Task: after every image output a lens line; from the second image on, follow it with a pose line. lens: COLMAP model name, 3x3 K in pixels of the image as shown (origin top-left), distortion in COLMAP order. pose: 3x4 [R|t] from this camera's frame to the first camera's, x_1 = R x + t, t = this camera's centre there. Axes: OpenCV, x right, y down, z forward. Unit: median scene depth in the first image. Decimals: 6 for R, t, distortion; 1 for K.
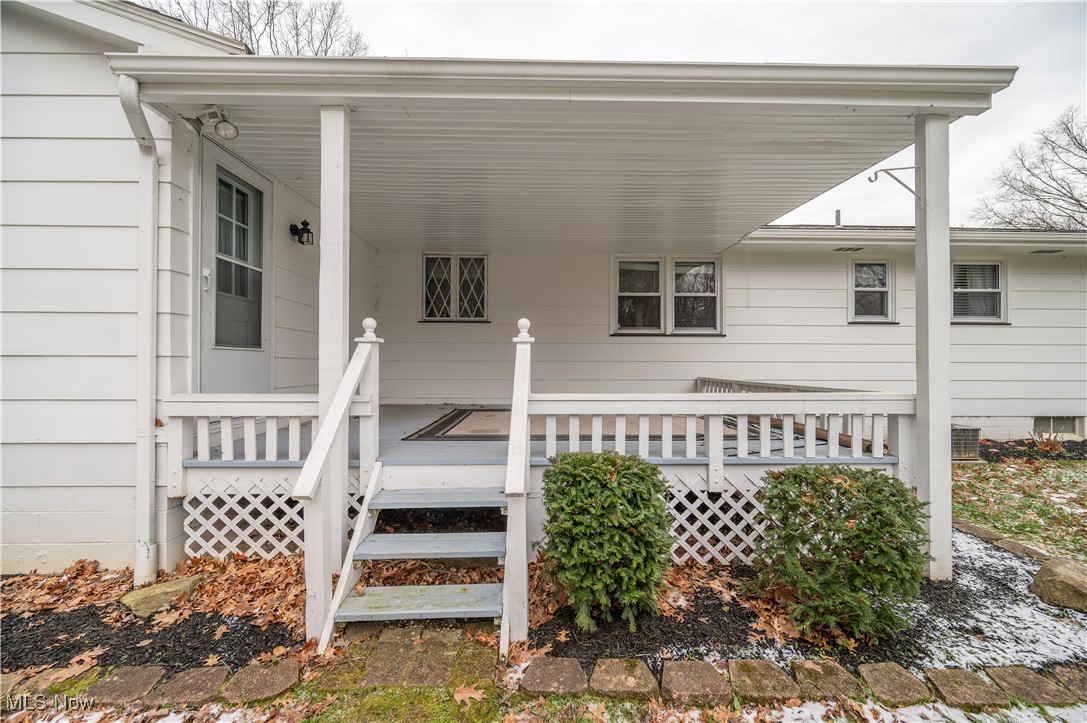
lens RADIAL K [[429.9, 0, 543.5], [0, 429.9, 361.5], [0, 0, 1]] dist [-0.003527, 0.000316]
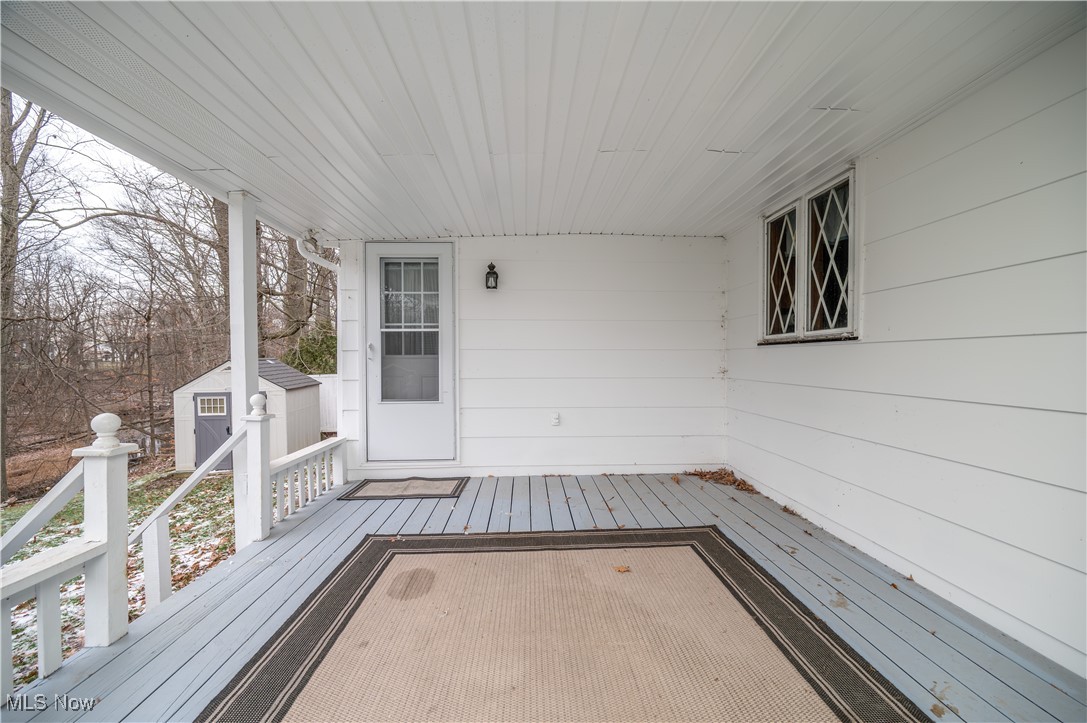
lens RADIAL K [[429.9, 0, 543.5], [0, 429.9, 361.5], [0, 0, 1]] dist [-0.003527, 0.000316]
pose [[0.035420, 0.003127, -0.999368, 0.248501], [0.009501, 0.999949, 0.003466, -0.074896], [0.999327, -0.009618, 0.035388, 0.702852]]
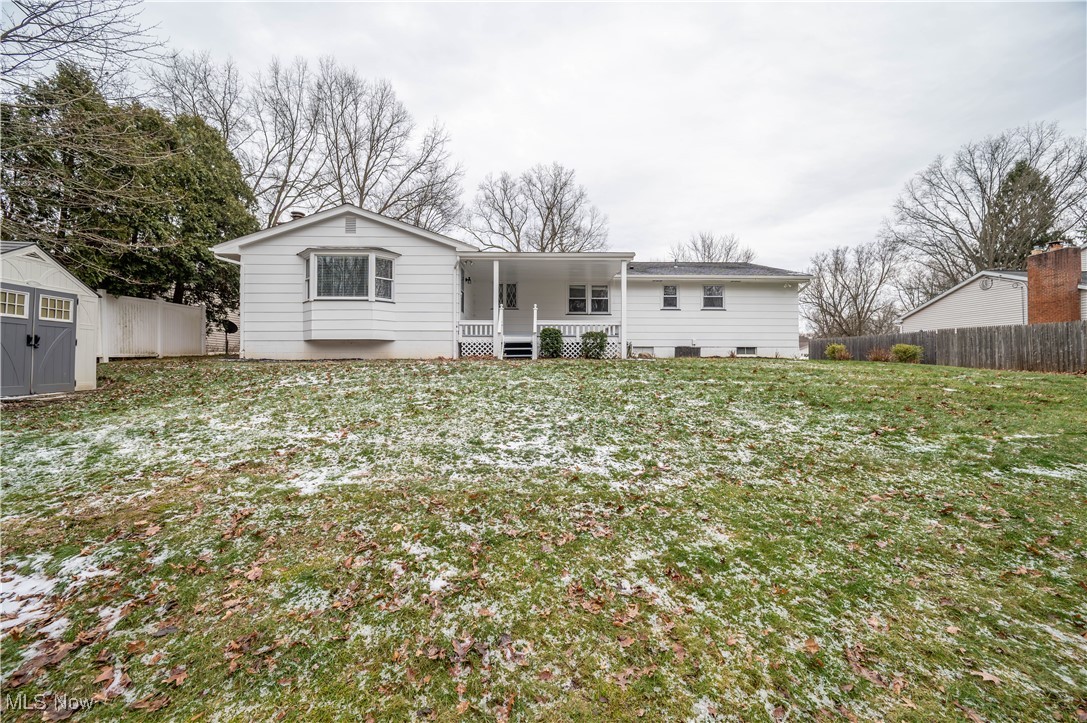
lens RADIAL K [[426.4, 0, 538.6], [0, 426.4, 366.2], [0, 0, 1]] dist [-0.000474, -0.000102]
pose [[0.999984, -0.002952, 0.004856, -0.017520], [0.002948, 0.999995, 0.000838, 0.247961], [-0.004859, -0.000823, 0.999988, -1.555104]]
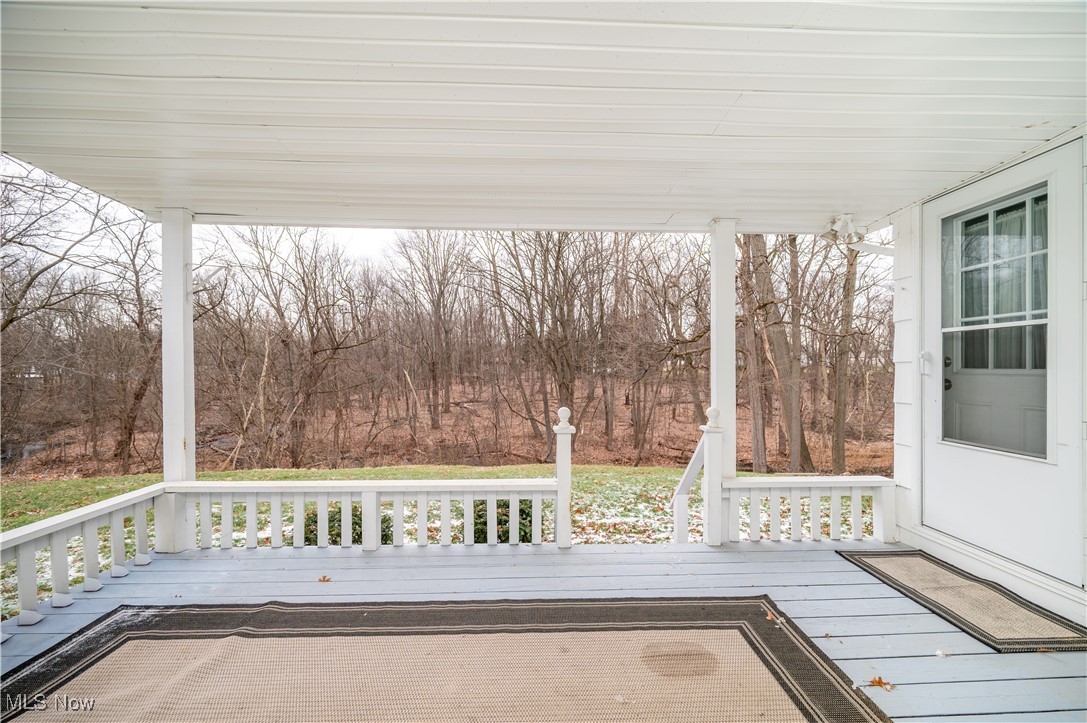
lens RADIAL K [[429.9, 0, 543.5], [0, 429.9, 361.5], [0, 0, 1]] dist [-0.003527, 0.000316]
pose [[-0.999409, -0.003556, -0.034191, 0.008443], [-0.003121, 0.999914, -0.012763, -0.084655], [0.034234, -0.012649, -0.999334, 0.878098]]
